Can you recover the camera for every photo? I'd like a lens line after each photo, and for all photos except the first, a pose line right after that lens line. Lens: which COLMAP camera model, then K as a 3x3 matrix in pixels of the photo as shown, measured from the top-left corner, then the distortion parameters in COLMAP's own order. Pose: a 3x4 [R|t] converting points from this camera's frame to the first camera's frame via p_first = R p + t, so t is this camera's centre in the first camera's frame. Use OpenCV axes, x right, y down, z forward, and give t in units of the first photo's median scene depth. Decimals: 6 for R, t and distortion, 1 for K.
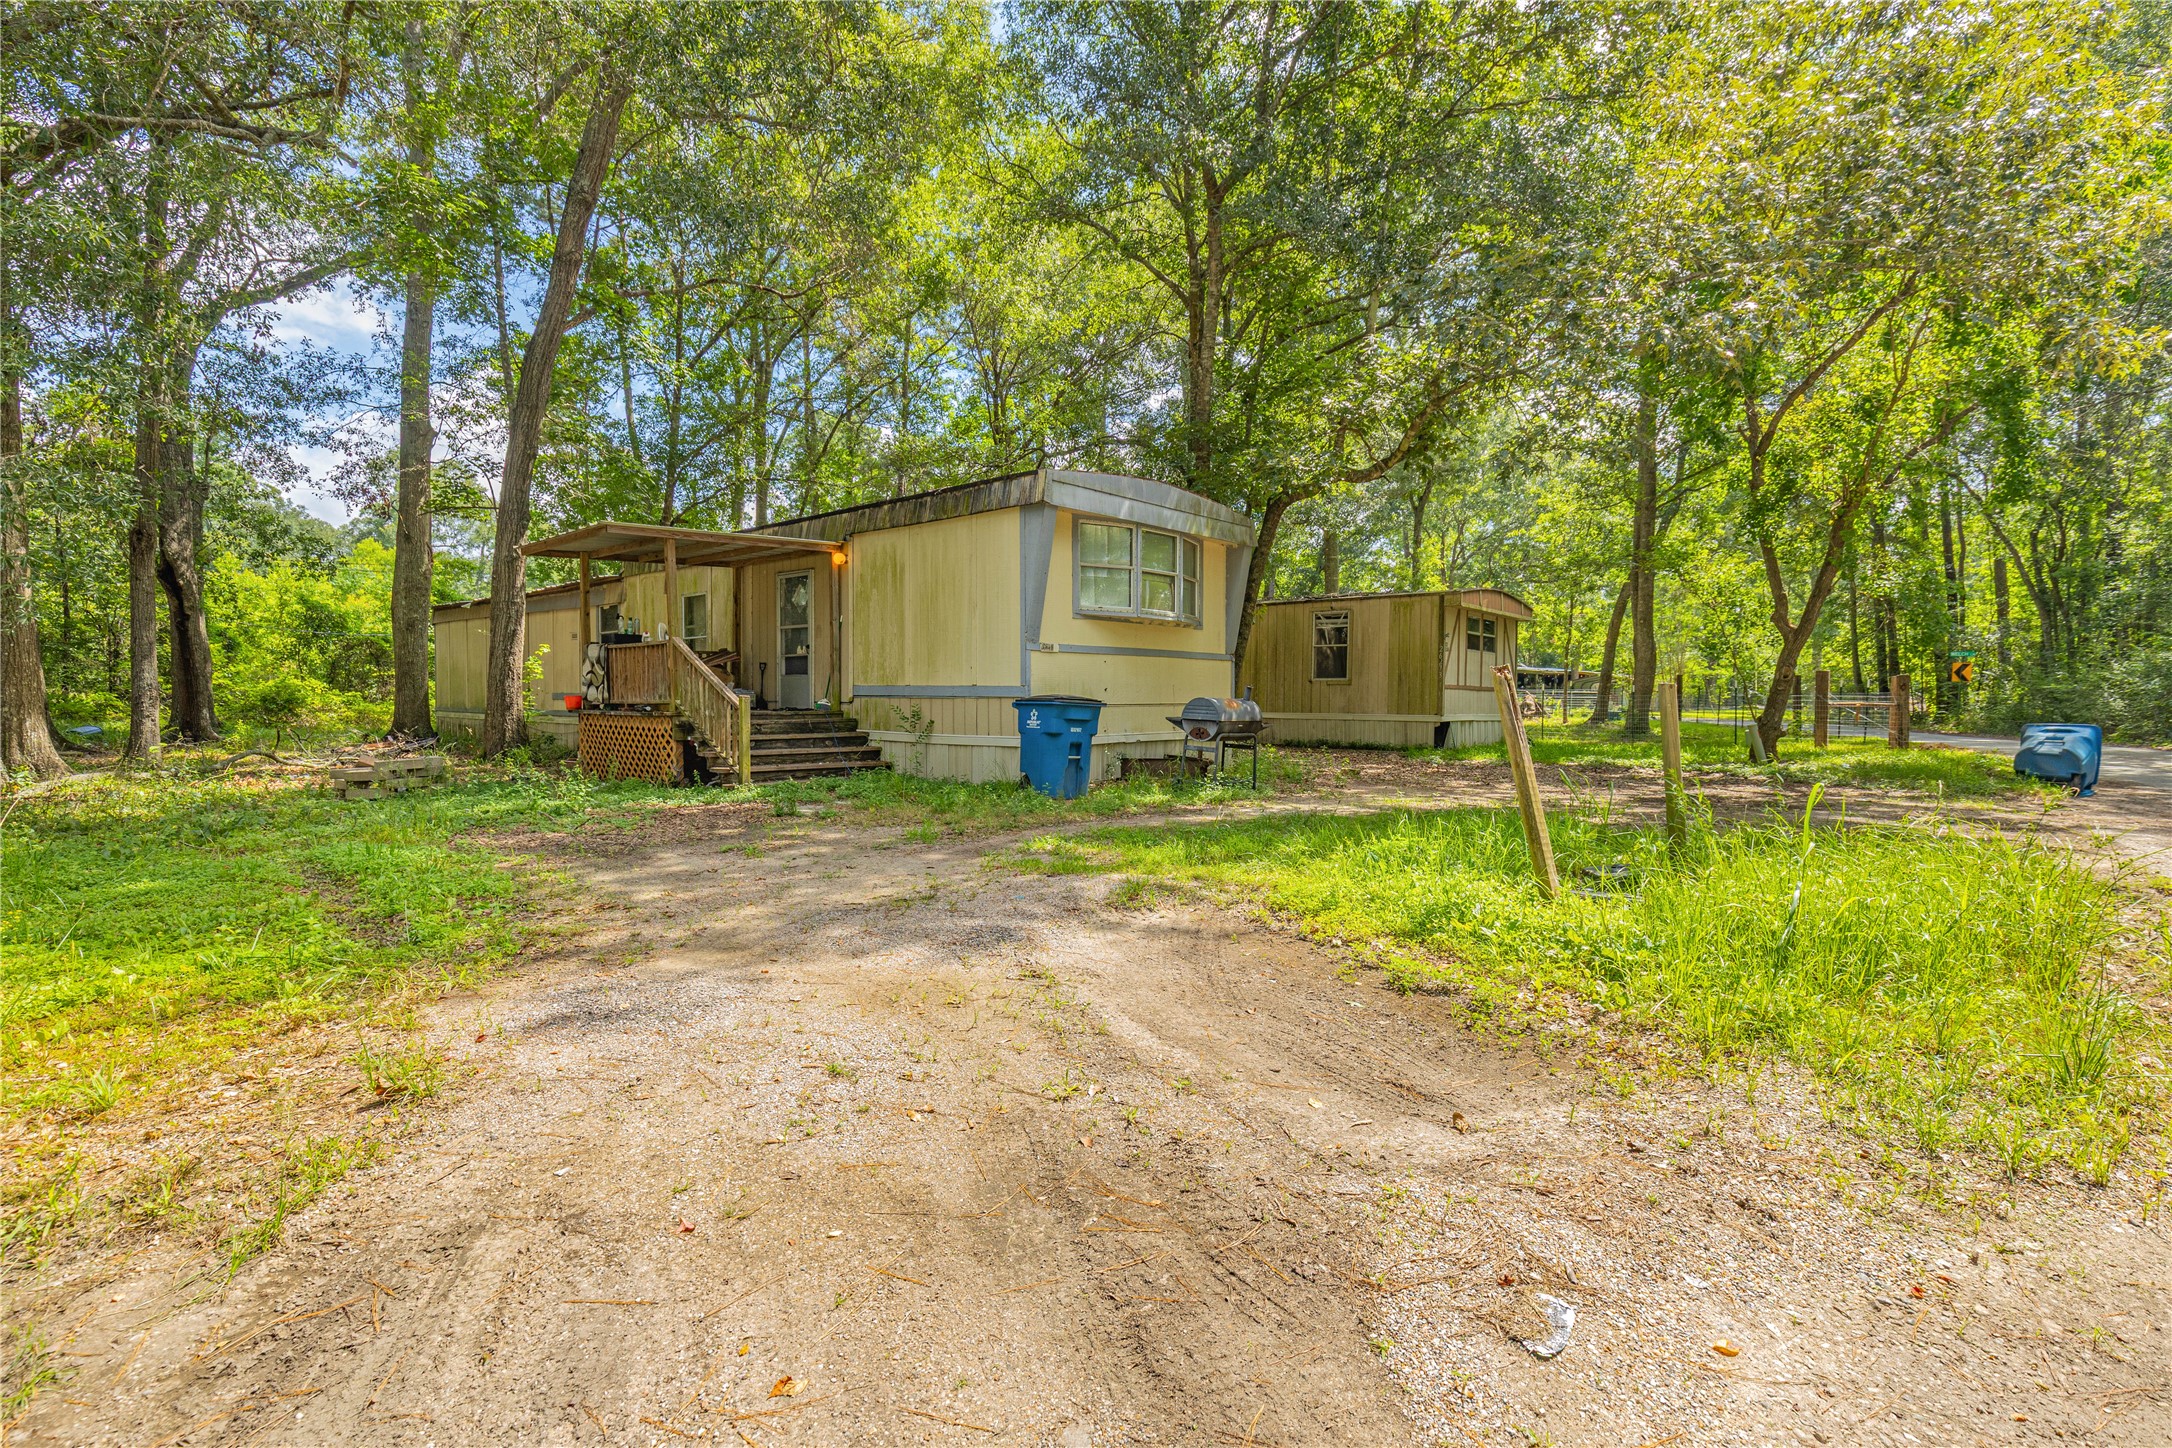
lens RADIAL K [[961.6, 0, 1111.2], [0, 961.6, 704.6], [0, 0, 1]] dist [-0.000720, -0.000216]
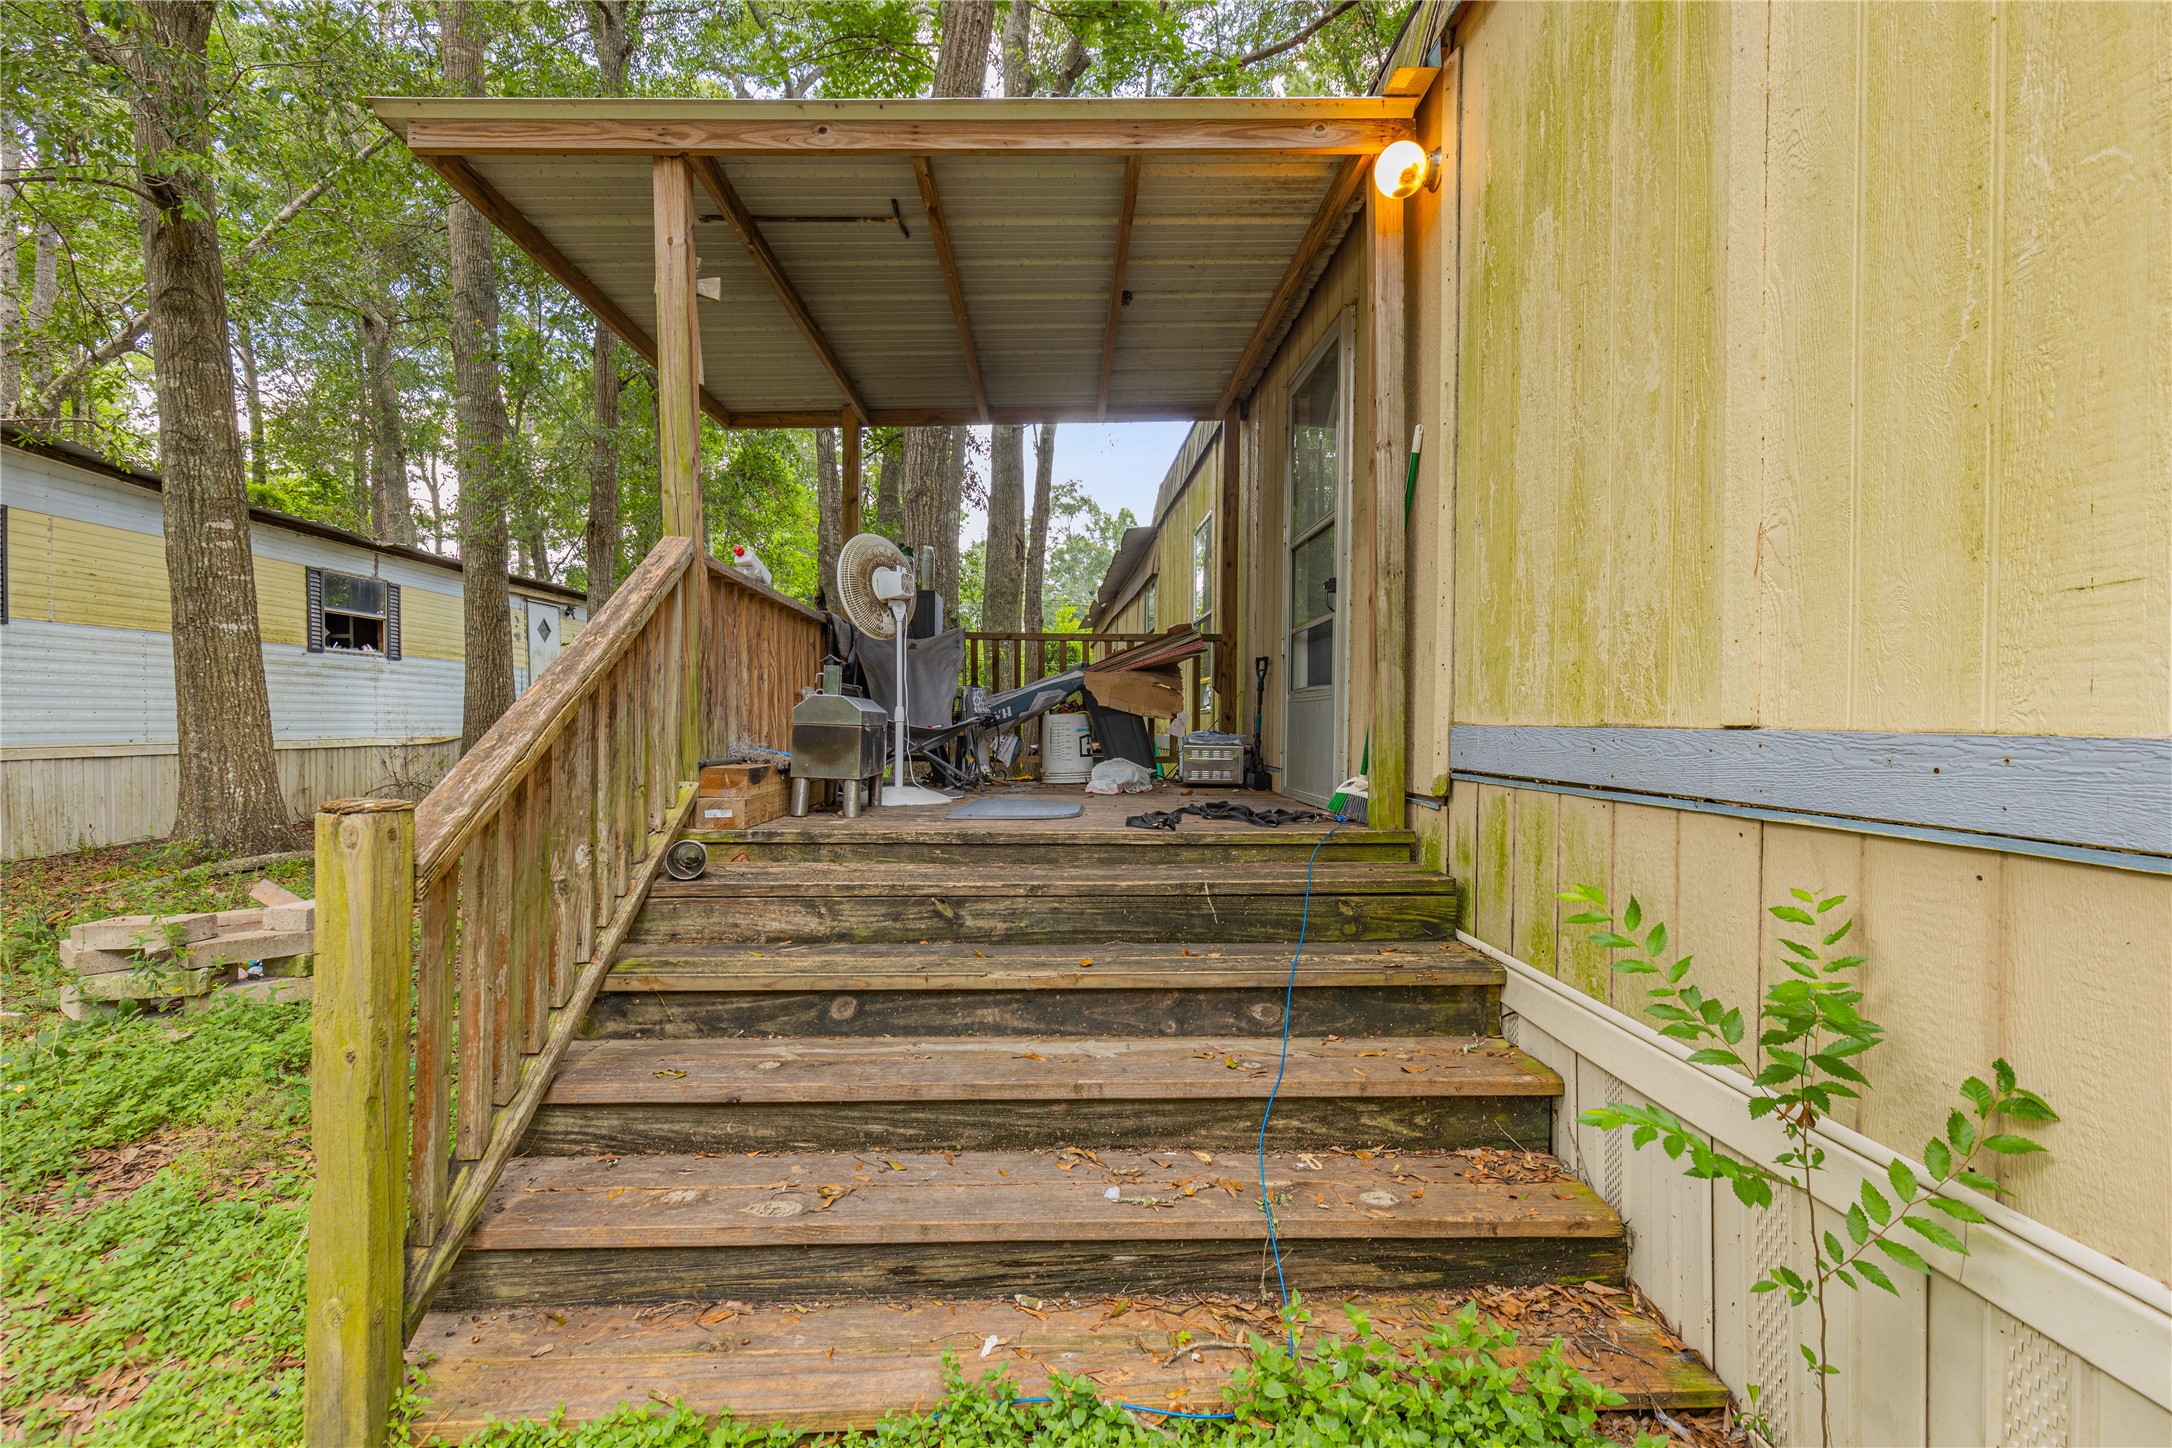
lens RADIAL K [[926.9, 0, 1106.1], [0, 926.9, 725.8], [0, 0, 1]] dist [-0.000884, -0.000183]
pose [[0.675772, 0.002748, -0.737105, -0.169287], [-0.011126, 0.999917, -0.006473, -0.017786], [0.737026, 0.012576, 0.675747, 0.815596]]
